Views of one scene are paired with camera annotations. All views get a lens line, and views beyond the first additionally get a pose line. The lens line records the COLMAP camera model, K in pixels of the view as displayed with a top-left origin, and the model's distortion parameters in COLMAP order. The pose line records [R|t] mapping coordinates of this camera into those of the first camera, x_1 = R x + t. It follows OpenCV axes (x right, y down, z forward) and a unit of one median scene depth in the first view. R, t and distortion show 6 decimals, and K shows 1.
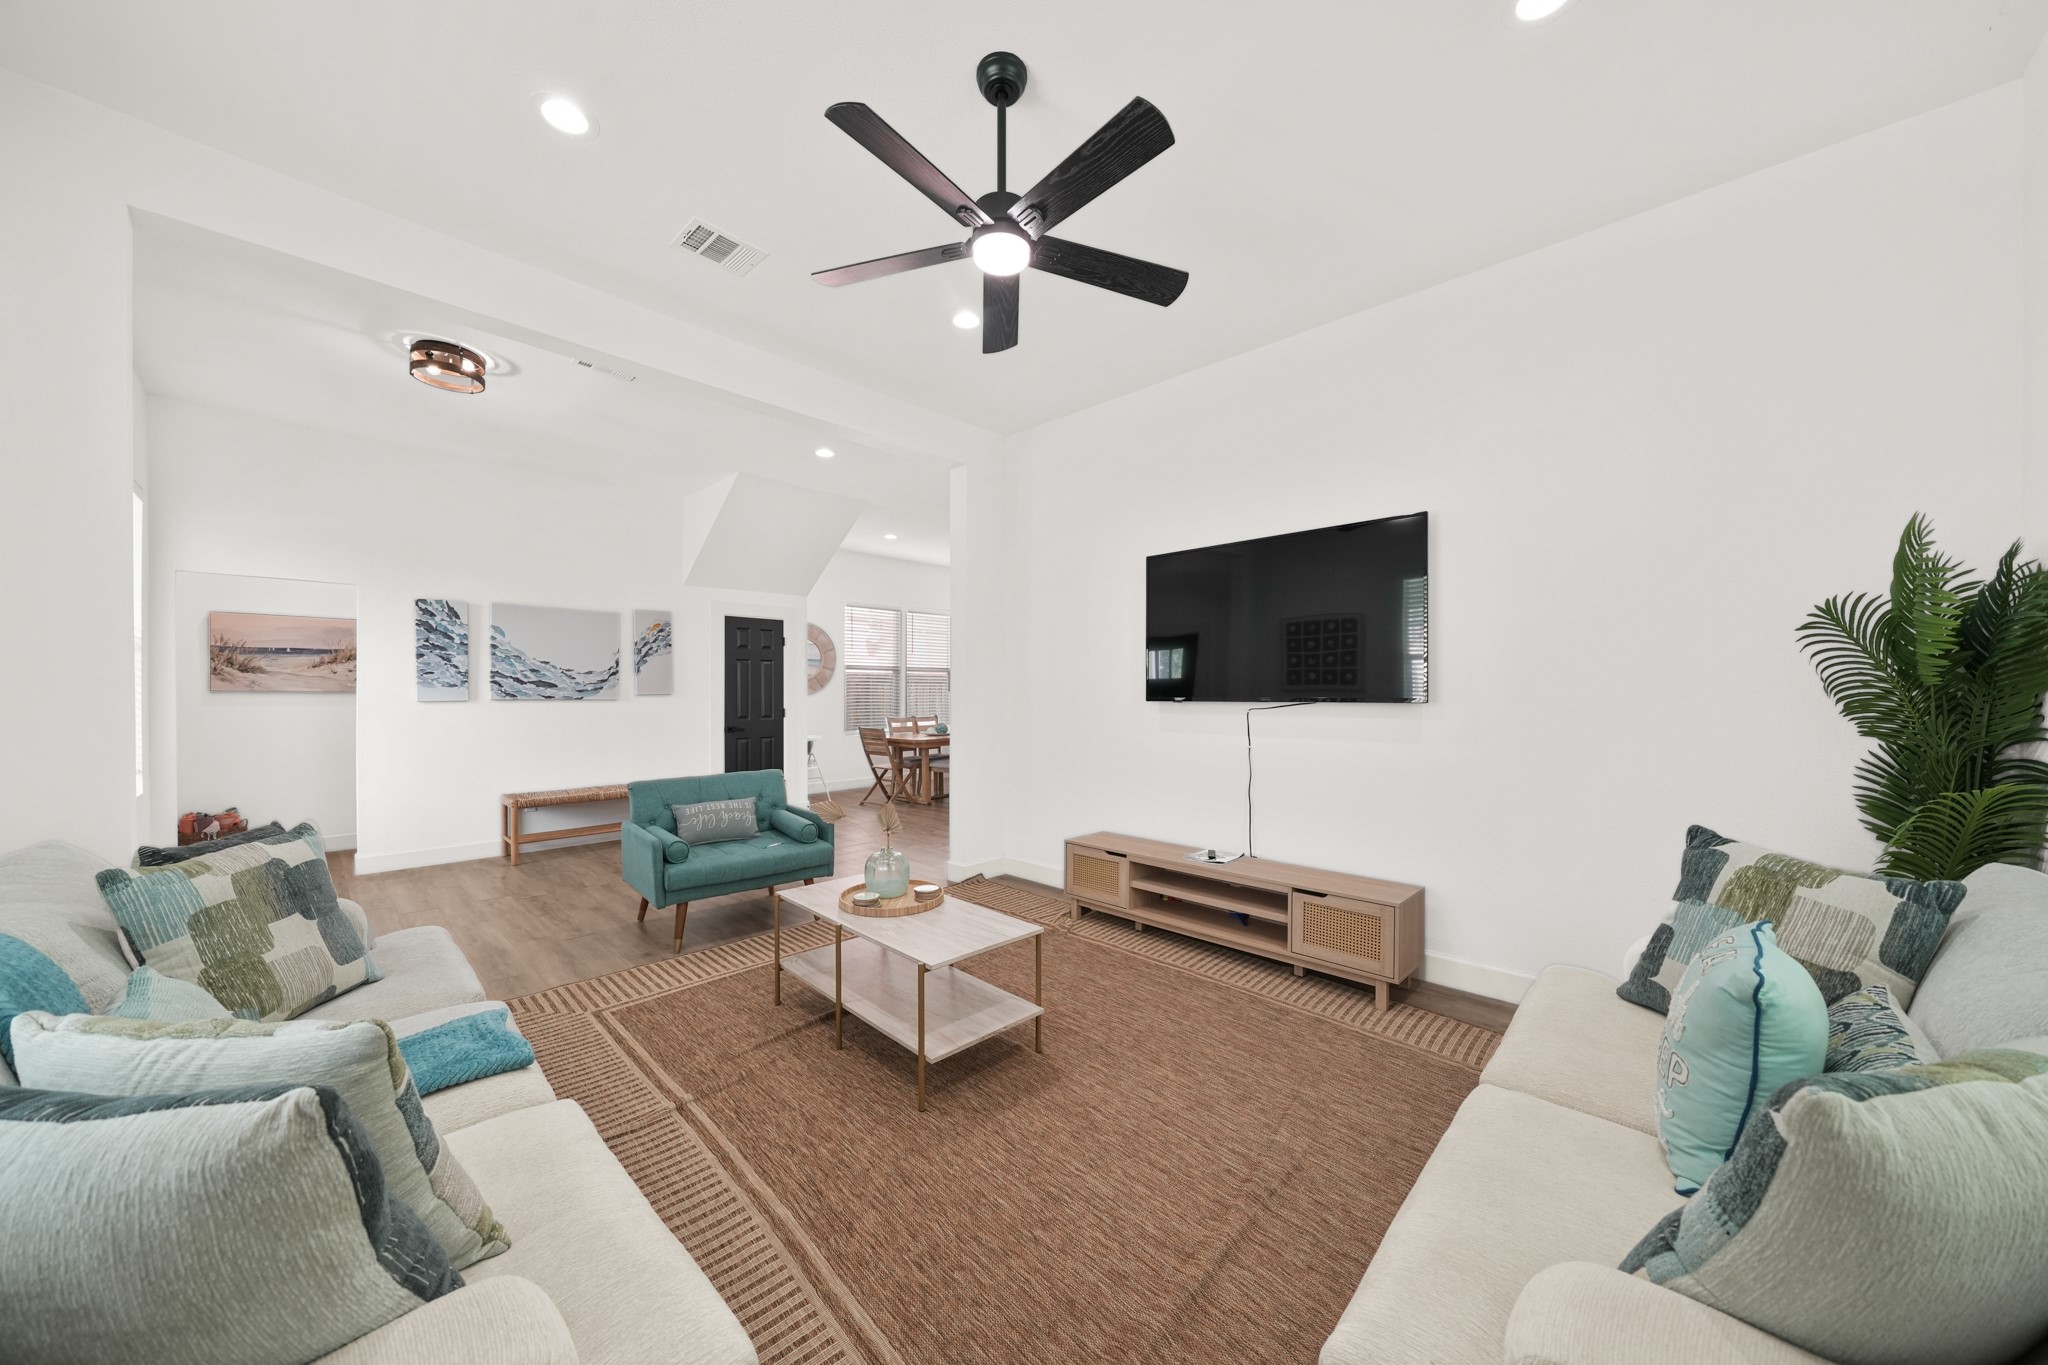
lens RADIAL K [[704.2, 0, 1027.2], [0, 704.2, 687.9], [0, 0, 1]] dist [-0.006157, 0.000163]
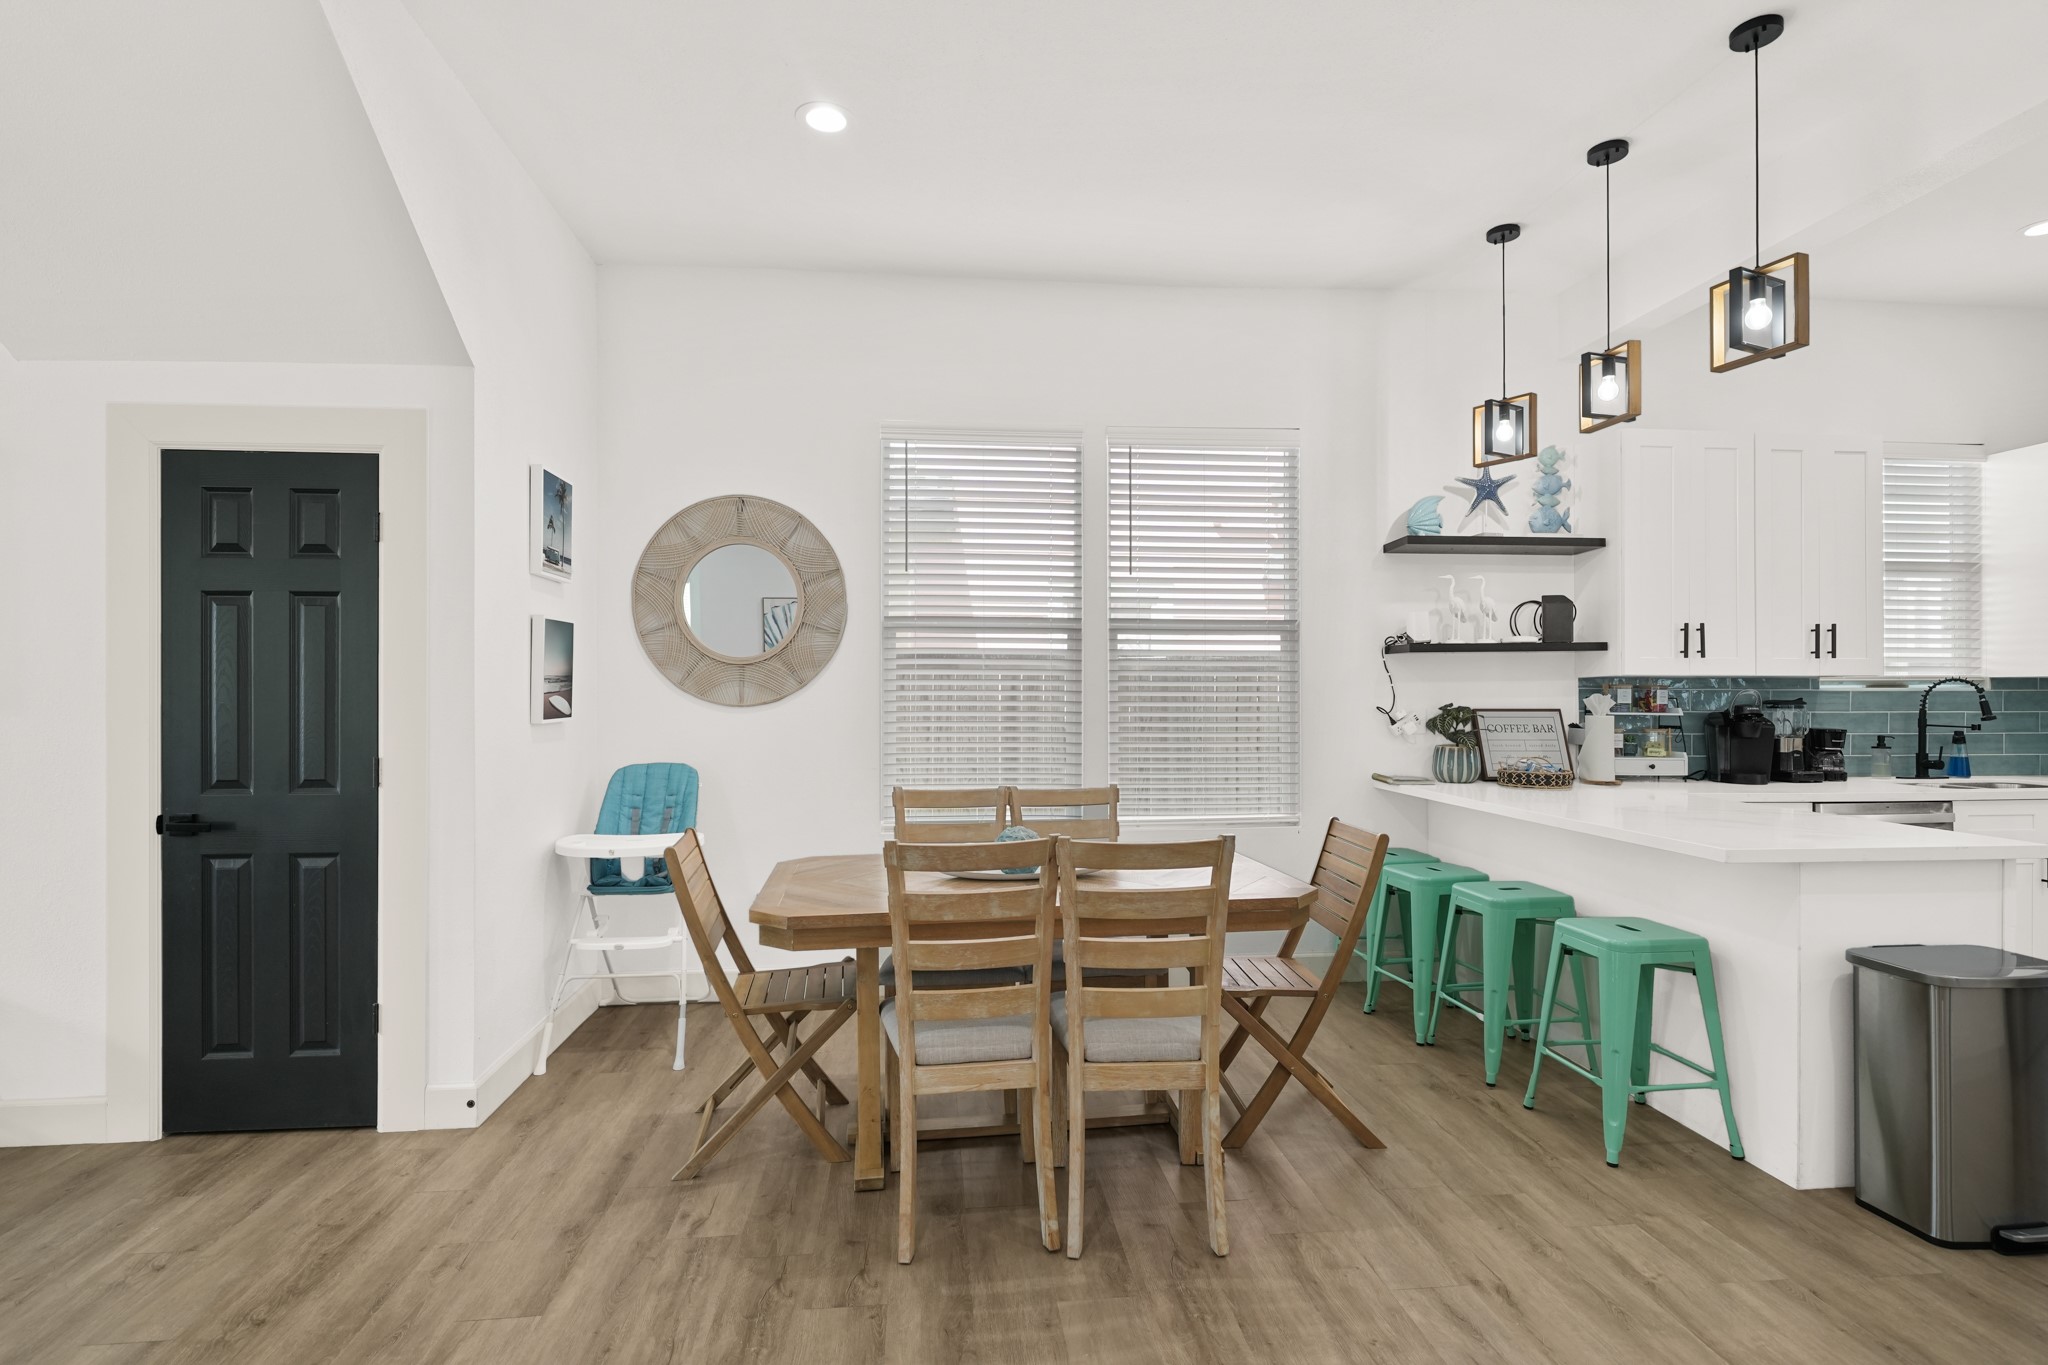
lens RADIAL K [[1005.9, 0, 1027.6], [0, 1005.9, 692.3], [0, 0, 1]] dist [0.003311, -0.000440]
pose [[0.759550, -0.005272, -0.650427, 0.173000], [0.005193, 0.999984, -0.002041, 0.006628], [0.650428, -0.001827, 0.759566, 1.145453]]
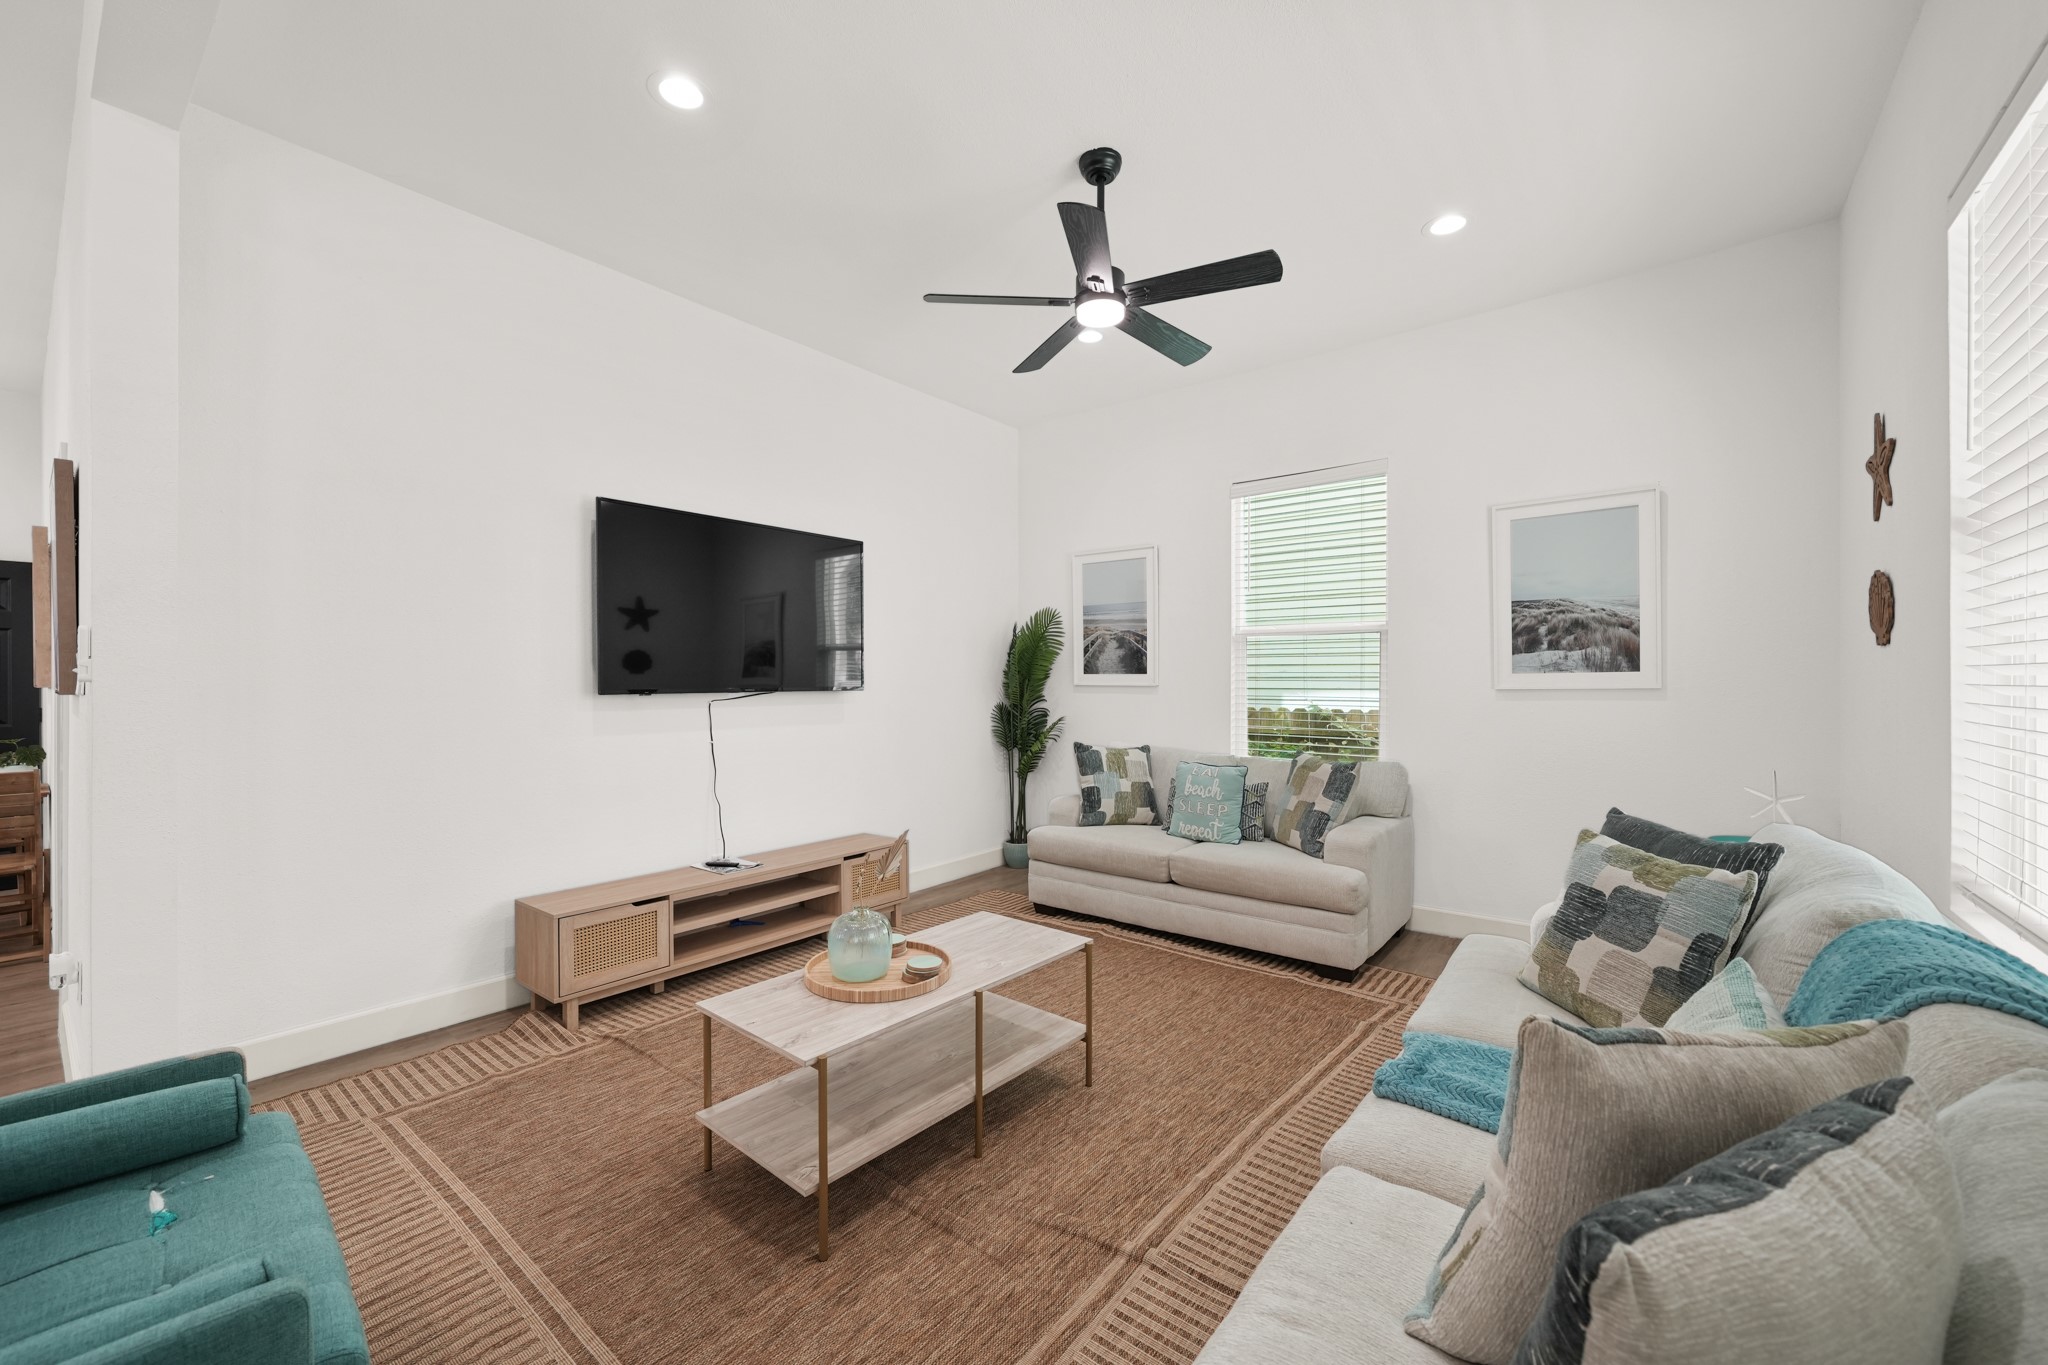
lens RADIAL K [[801.4, 0, 1016.1], [0, 801.4, 686.4], [0, 0, 1]] dist [-0.001264, 0.000113]
pose [[-0.094372, -0.004637, 0.995526, -0.522569], [-0.003666, 0.999984, 0.004310, 0.003591], [-0.995530, -0.003243, -0.094387, 0.485575]]
